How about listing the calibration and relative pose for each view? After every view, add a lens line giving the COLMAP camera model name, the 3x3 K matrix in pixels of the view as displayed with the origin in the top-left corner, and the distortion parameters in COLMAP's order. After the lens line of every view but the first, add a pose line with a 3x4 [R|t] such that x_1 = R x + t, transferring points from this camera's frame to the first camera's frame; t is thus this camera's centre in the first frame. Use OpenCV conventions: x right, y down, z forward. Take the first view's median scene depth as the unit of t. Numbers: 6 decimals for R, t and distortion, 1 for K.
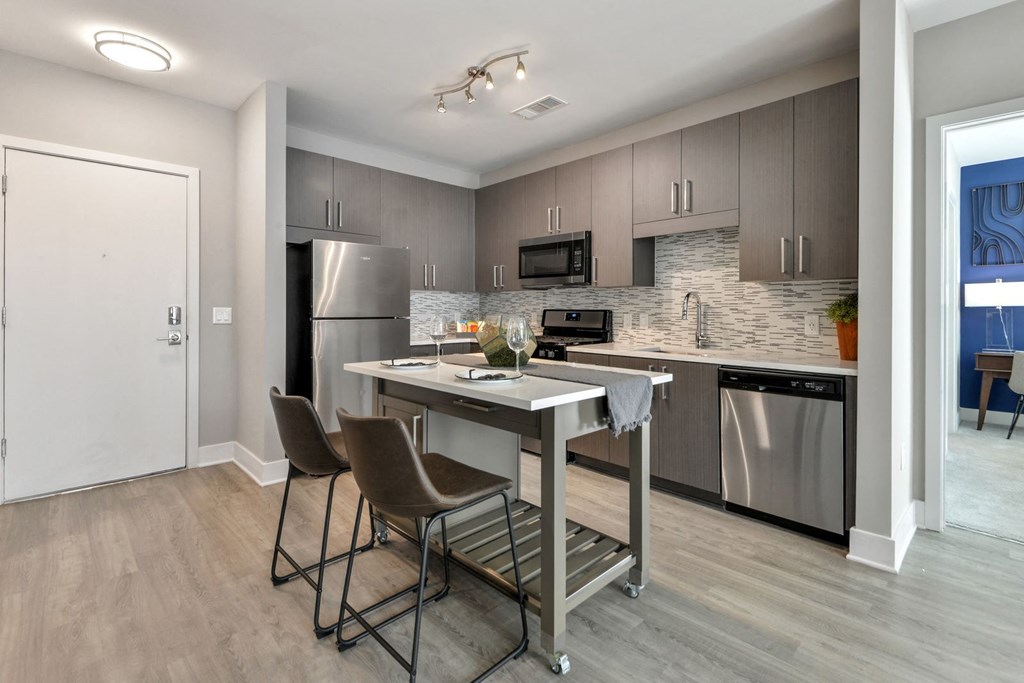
lens RADIAL K [[473.0, 0, 508.5], [0, 473.0, 306.0], [0, 0, 1]] dist [-0.000925, -0.001322]
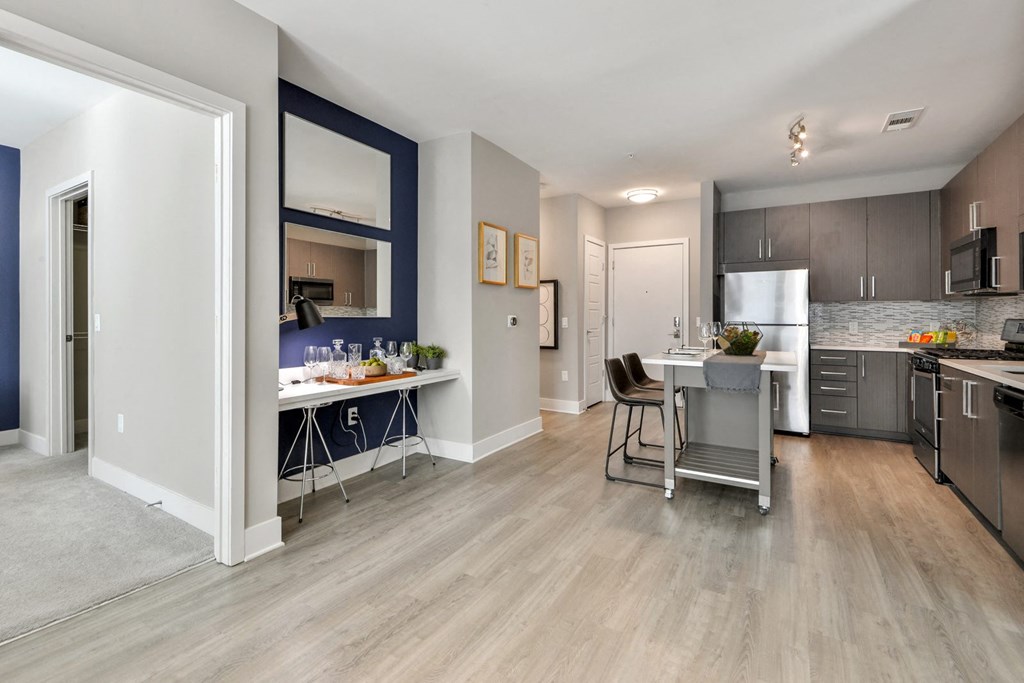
lens RADIAL K [[473.0, 0, 508.5], [0, 473.0, 306.0], [0, 0, 1]] dist [-0.000925, -0.001322]
pose [[0.252851, -0.024242, -0.967201, 0.993459], [0.004954, 0.999705, -0.023761, -0.000734], [0.967492, 0.001216, 0.252897, -0.091745]]
